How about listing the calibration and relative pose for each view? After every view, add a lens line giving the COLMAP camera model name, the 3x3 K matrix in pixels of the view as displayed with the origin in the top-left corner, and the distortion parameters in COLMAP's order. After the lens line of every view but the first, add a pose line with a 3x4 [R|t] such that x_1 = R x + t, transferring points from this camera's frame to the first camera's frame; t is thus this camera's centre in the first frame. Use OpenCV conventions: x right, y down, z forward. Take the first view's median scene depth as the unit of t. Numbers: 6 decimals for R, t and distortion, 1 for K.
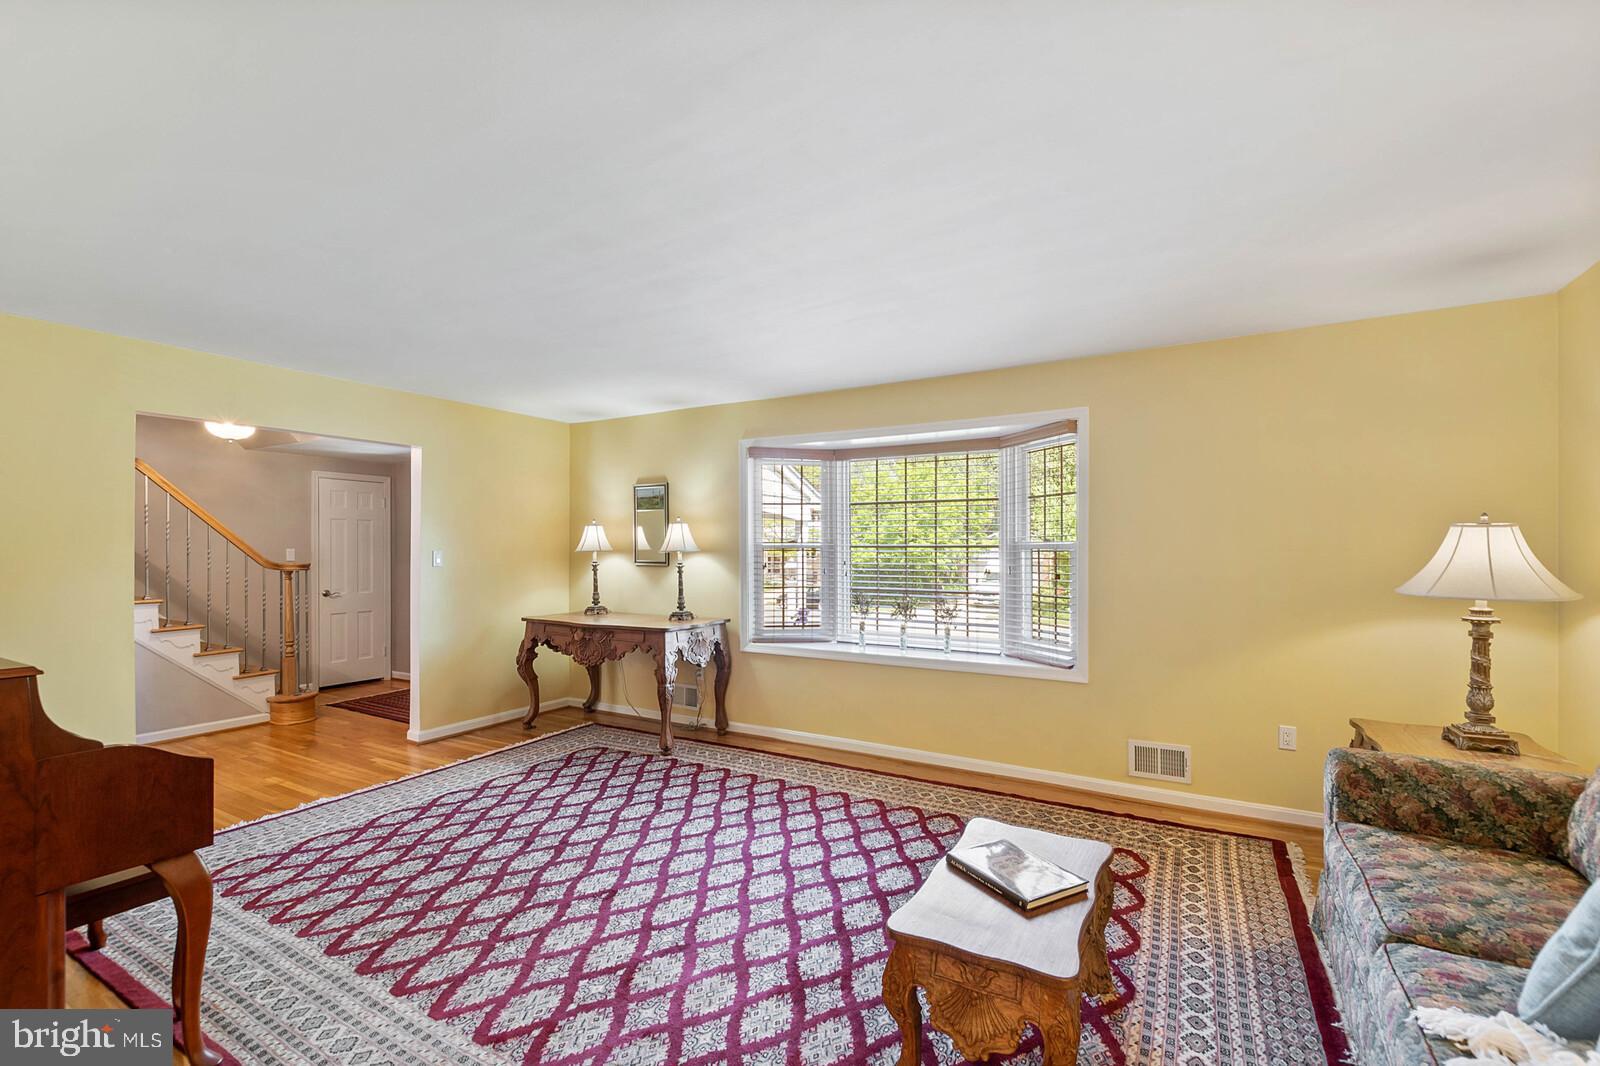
lens RADIAL K [[696.7, 0, 793.2], [0, 696.7, 546.2], [0, 0, 1]] dist [0.000286, -0.002729]
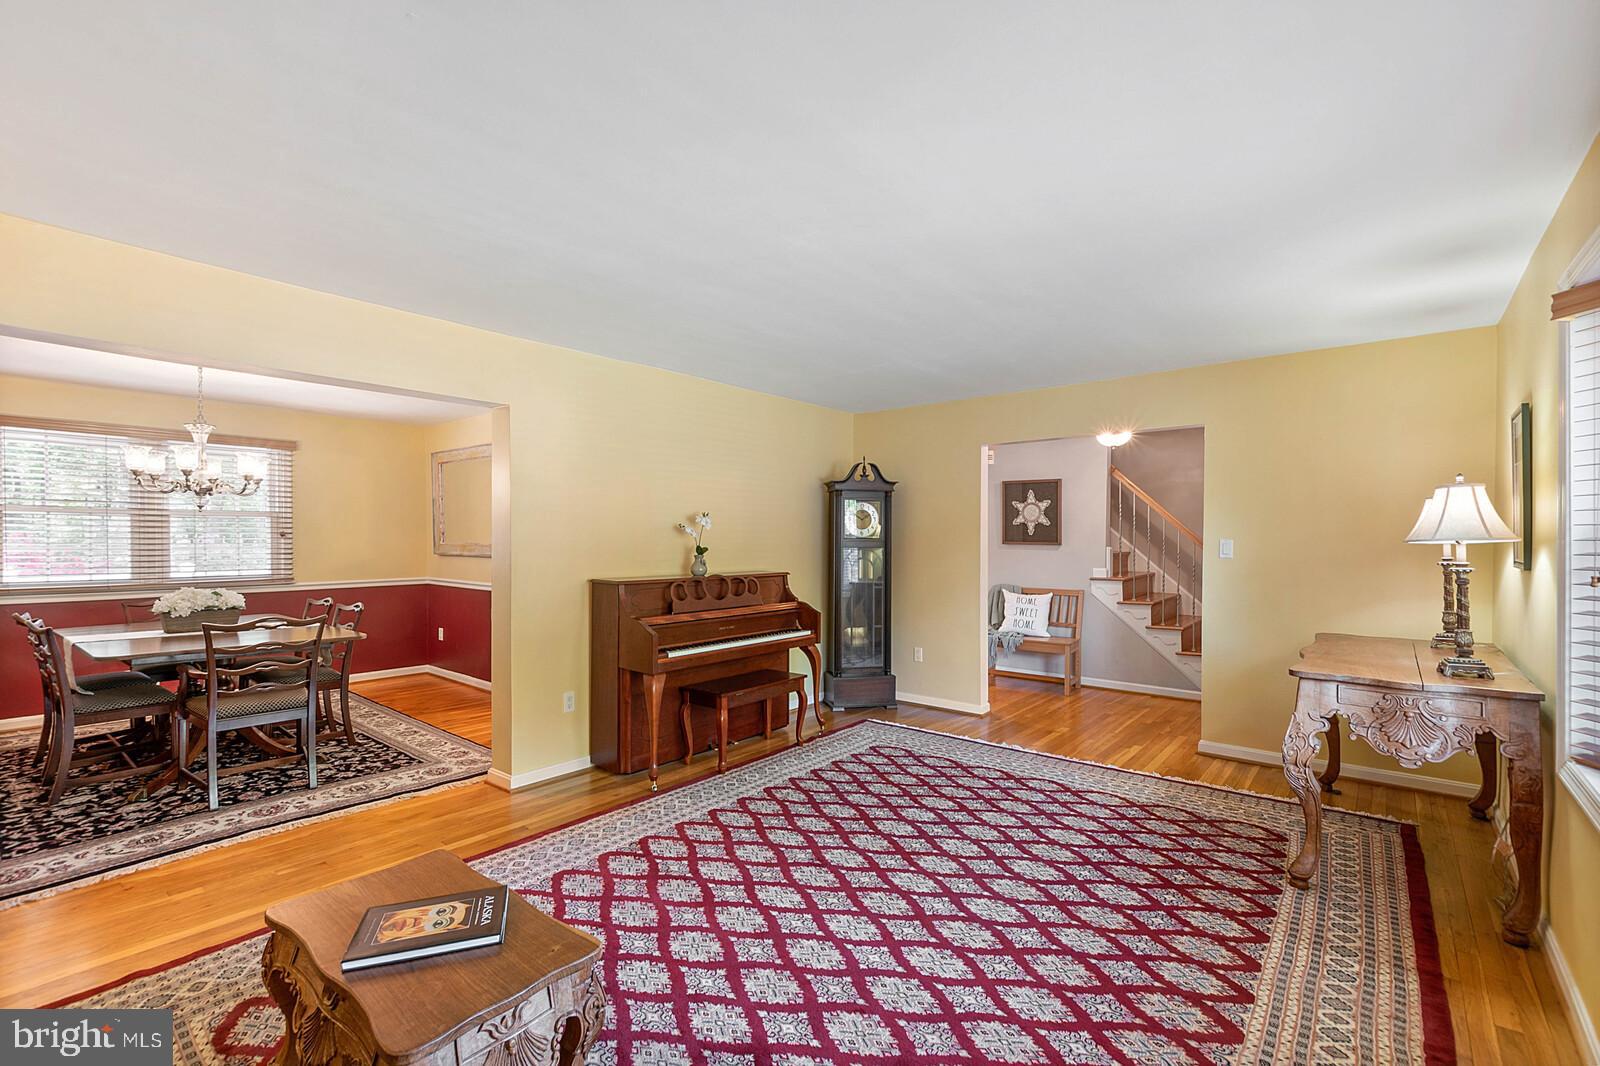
lens RADIAL K [[696.7, 0, 804.6], [0, 696.7, 544.8], [0, 0, 1]] dist [0.000286, -0.002729]
pose [[-0.152017, 0.008149, -0.988344, 0.445457], [0.002675, 0.999966, 0.007834, 0.005859], [0.988374, -0.001453, -0.152033, 0.656017]]
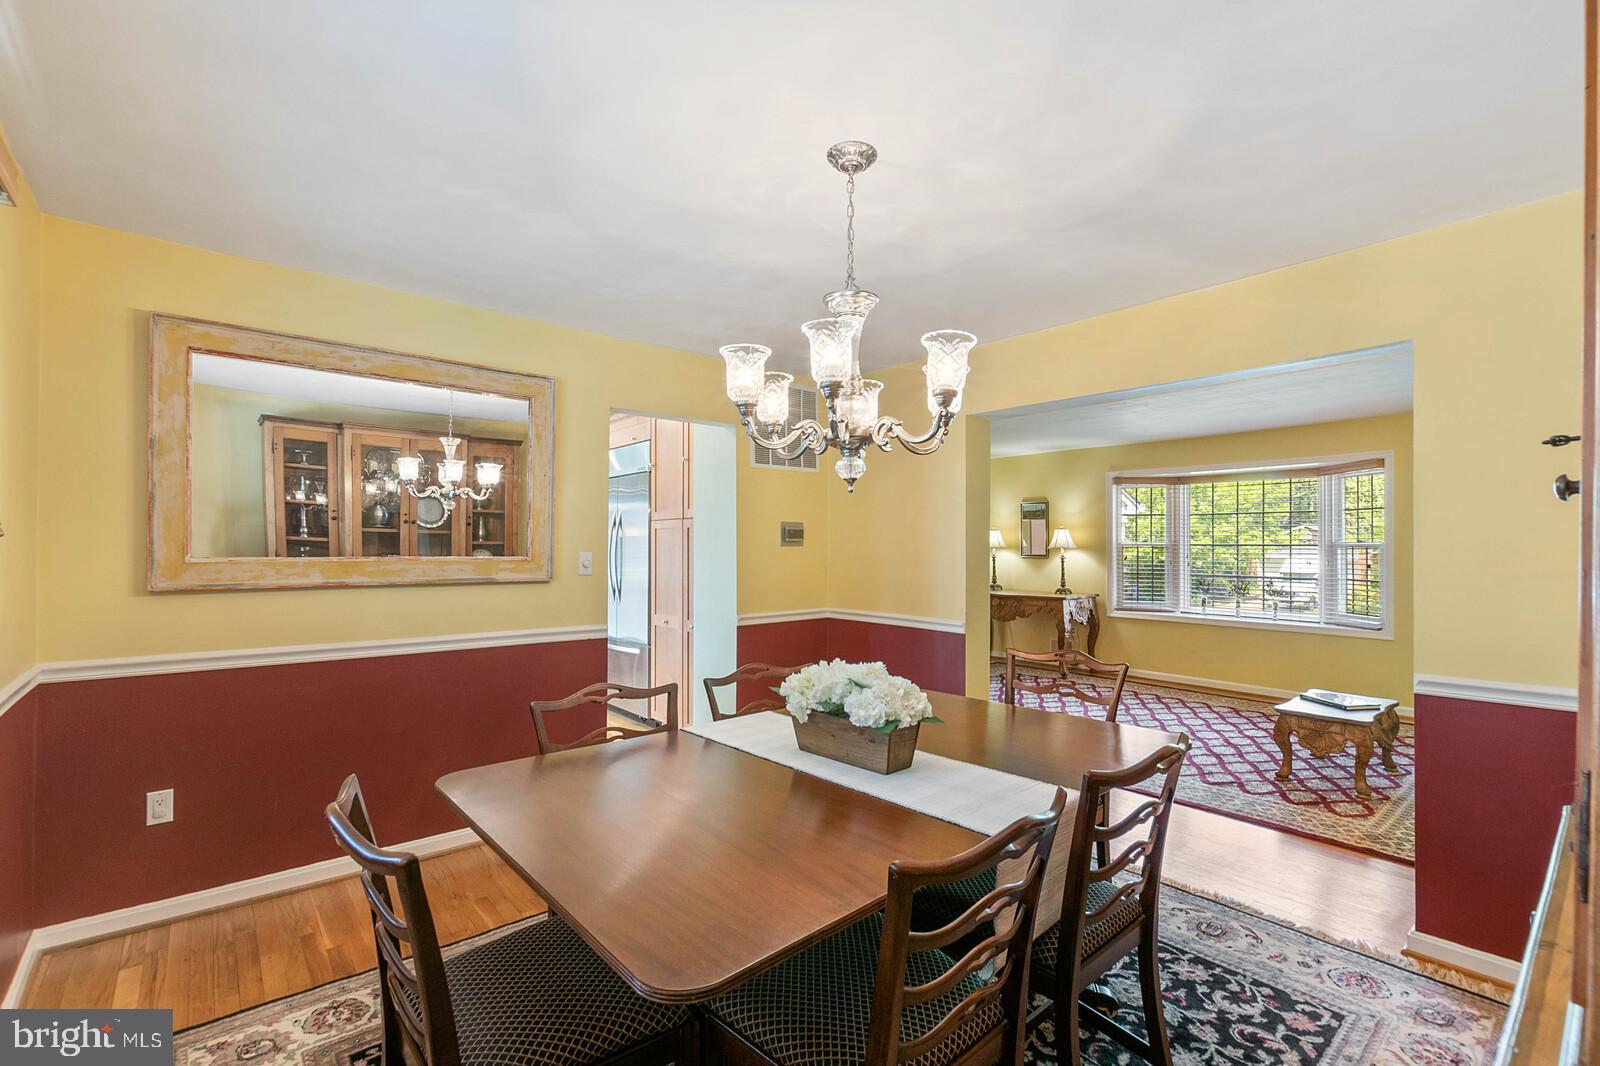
lens RADIAL K [[696.7, 0, 794.2], [0, 696.7, 536.8], [0, 0, 1]] dist [0.000286, -0.002729]
pose [[0.943371, 0.000142, -0.331738, -0.235636], [-0.002908, 0.999965, -0.007842, -0.003374], [0.331726, 0.008363, 0.943339, -0.671975]]
